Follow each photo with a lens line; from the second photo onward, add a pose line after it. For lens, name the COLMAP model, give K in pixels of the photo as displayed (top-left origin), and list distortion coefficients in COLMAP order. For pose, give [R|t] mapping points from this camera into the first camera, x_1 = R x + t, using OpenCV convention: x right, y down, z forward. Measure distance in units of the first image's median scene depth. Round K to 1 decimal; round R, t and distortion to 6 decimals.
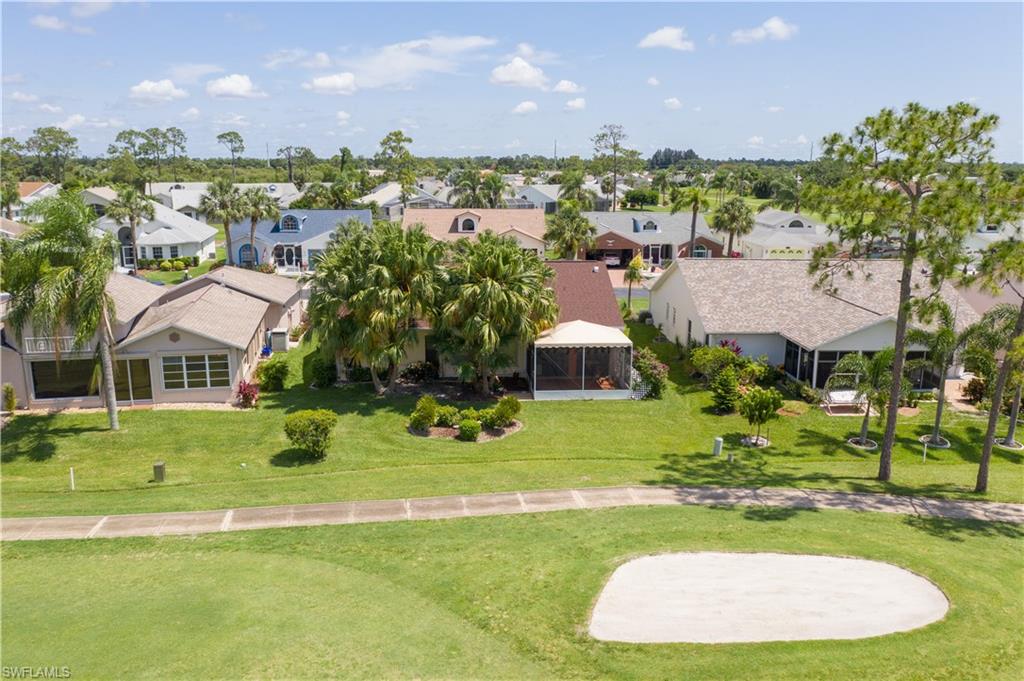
lens RADIAL K [[797.6, 0, 512.0], [0, 797.6, 340.5], [0, 0, 1]] dist [-0.001657, -0.006434]
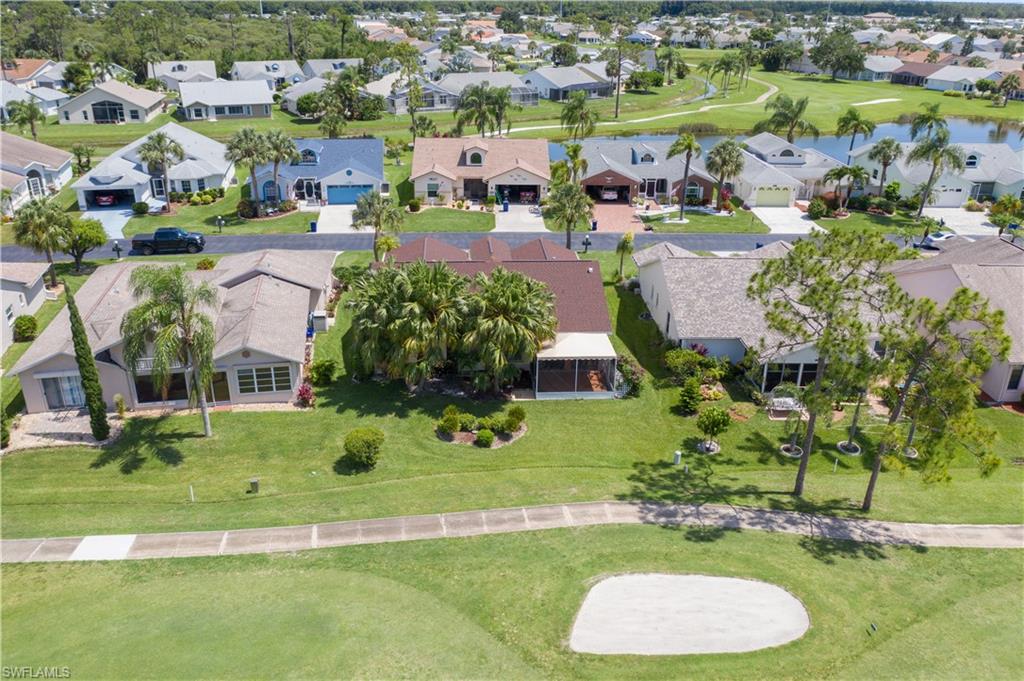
lens RADIAL K [[797.6, 0, 512.0], [0, 797.6, 340.5], [0, 0, 1]] dist [-0.001657, -0.006434]
pose [[0.999950, 0.009986, 0.000463, -0.013292], [-0.009892, 0.981744, 0.189951, -0.309001], [0.001442, -0.189946, 0.981794, -0.246775]]
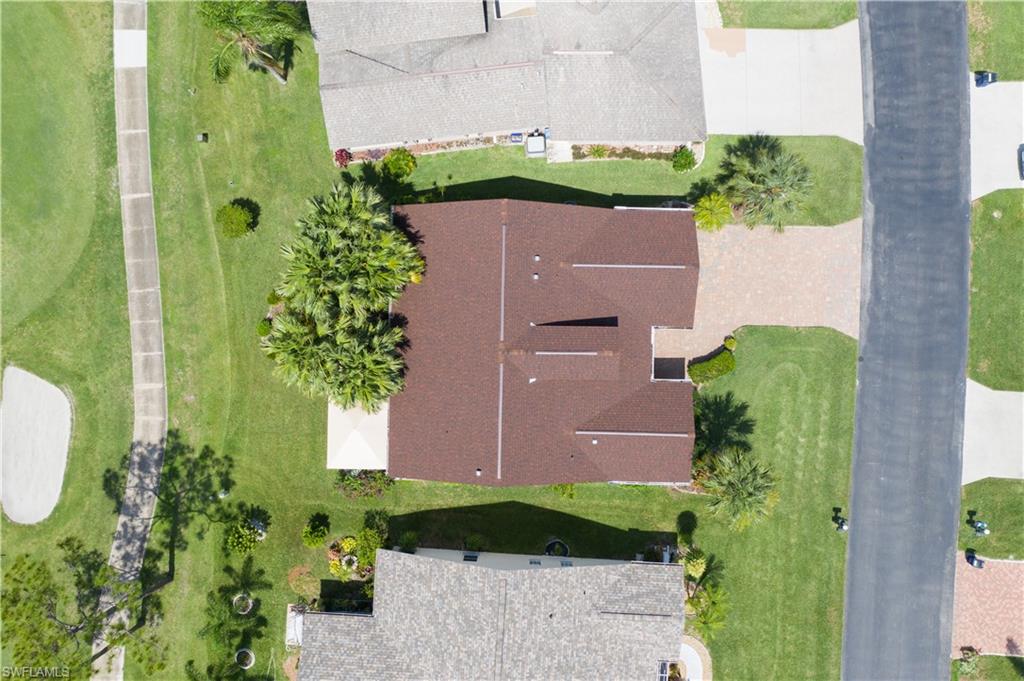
lens RADIAL K [[797.6, 0, 512.0], [0, 797.6, 340.5], [0, 0, 1]] dist [-0.001657, -0.006434]
pose [[-0.092798, 0.995631, -0.010396, -0.064126], [-0.208125, -0.009186, 0.978059, -1.477771], [0.973690, 0.092926, 0.208068, 1.228783]]
